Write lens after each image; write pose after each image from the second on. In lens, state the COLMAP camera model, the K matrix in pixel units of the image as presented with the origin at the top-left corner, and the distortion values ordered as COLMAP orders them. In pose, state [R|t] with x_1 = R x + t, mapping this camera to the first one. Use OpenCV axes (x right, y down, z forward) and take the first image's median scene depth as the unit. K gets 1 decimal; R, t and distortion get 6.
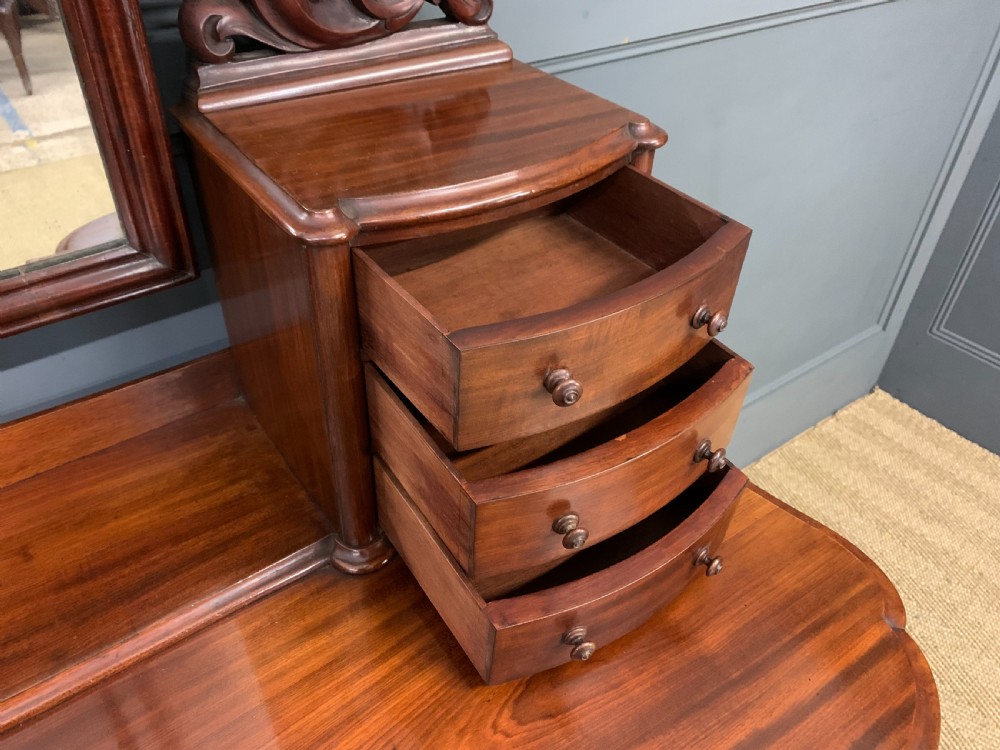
lens RADIAL K [[771.3, 0, 495.1], [0, 771.3, 371.7], [0, 0, 1]] dist [-0.004784, -0.005879]
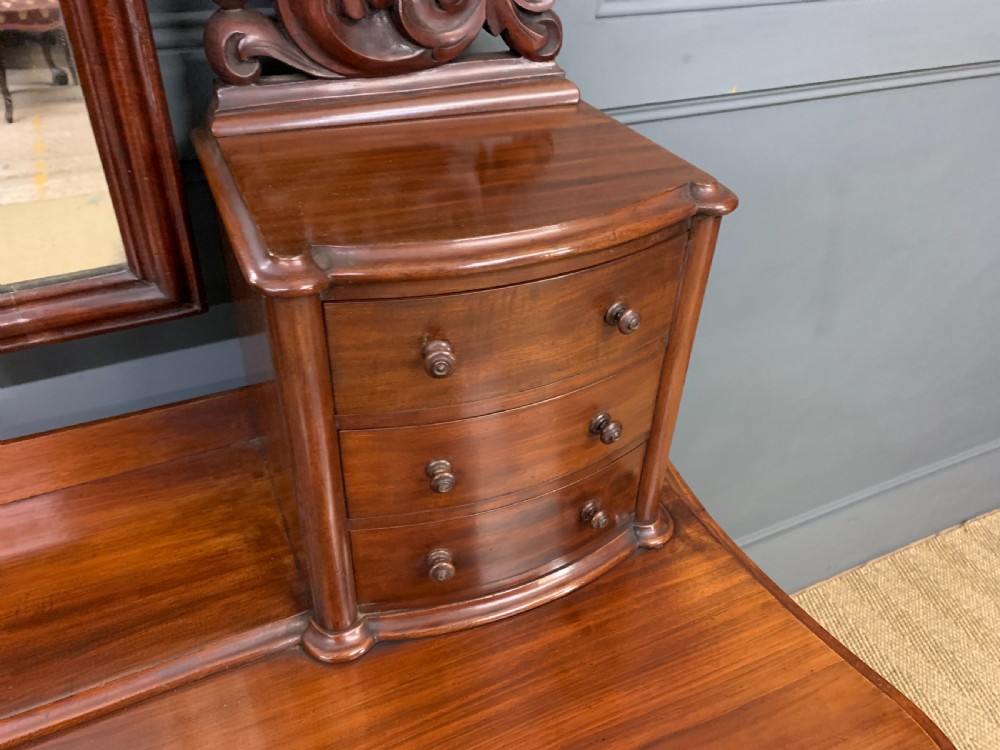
lens RADIAL K [[776.8, 0, 490.7], [0, 776.8, 377.1], [0, 0, 1]] dist [-0.002057, 0.002305]
pose [[0.981463, 0.113610, -0.154345, 0.112722], [-0.120213, 0.992162, -0.034113, -0.056929], [0.149259, 0.052035, 0.987428, 0.142547]]
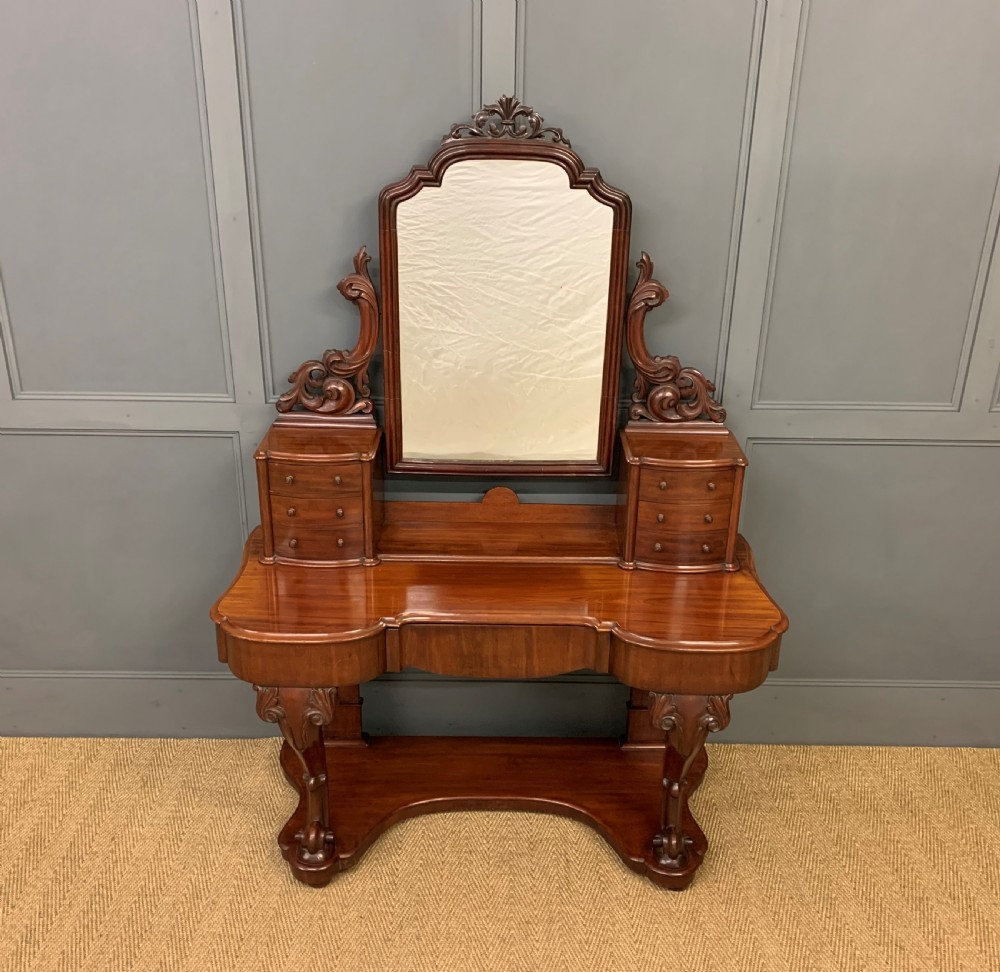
lens RADIAL K [[1006.1, 0, 488.9], [0, 1006.1, 490.4], [0, 0, 1]] dist [0.141225, -0.315783]
pose [[0.802264, 0.217715, -0.555854, 1.787668], [-0.359230, 0.919736, -0.158237, 0.895027], [0.476788, 0.326627, 0.816081, -3.075317]]
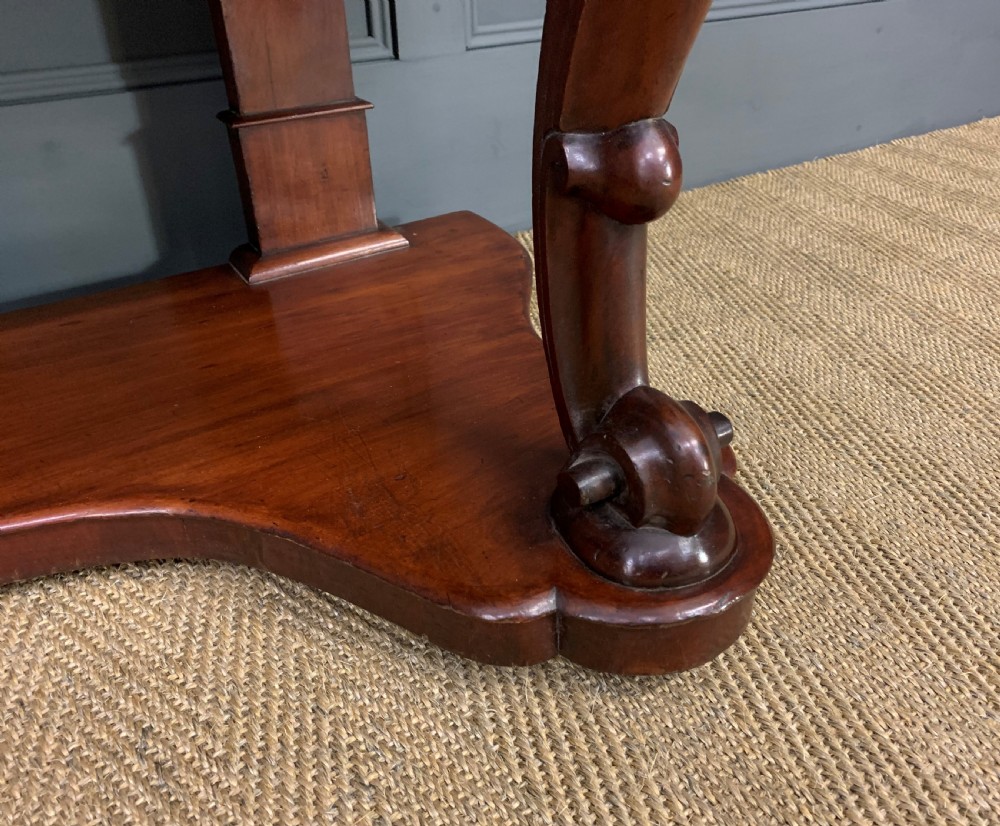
lens RADIAL K [[838.3, 0, 532.3], [0, 838.3, 412.4], [0, 0, 1]] dist [0.003511, 0.002335]
pose [[0.998384, -0.005192, -0.056598, 0.176751], [-0.000267, 0.995378, -0.096035, 1.360739], [0.056835, 0.095895, 0.993768, 0.816339]]
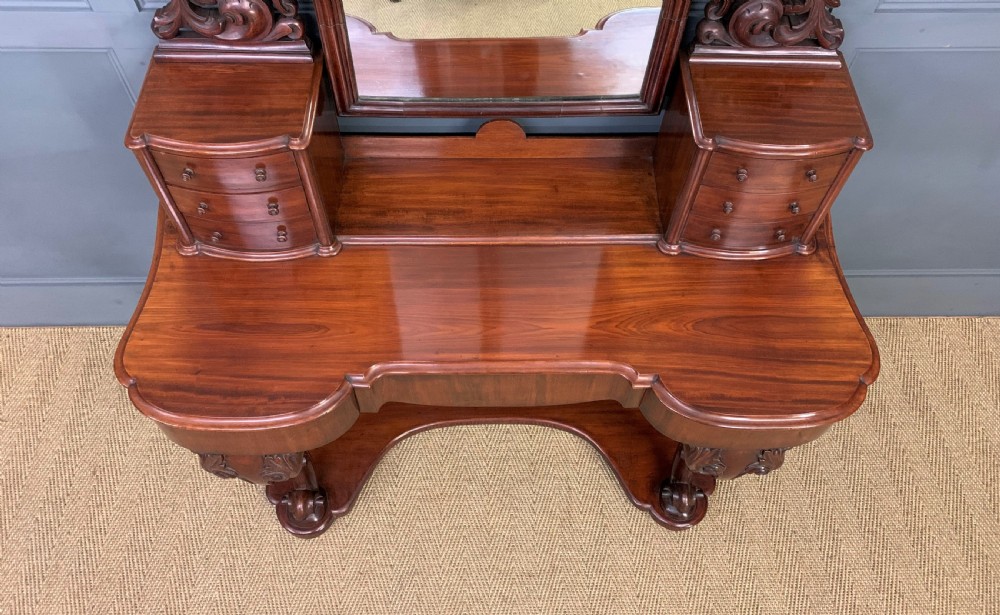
lens RADIAL K [[773.3, 0, 497.1], [0, 773.3, 267.0], [0, 0, 1]] dist [0.061881, -0.086121]
pose [[0.817597, 0.469991, -0.332632, 0.249316], [-0.353583, 0.865758, 0.354178, -0.420262], [0.454439, -0.171962, 0.874022, -1.532326]]
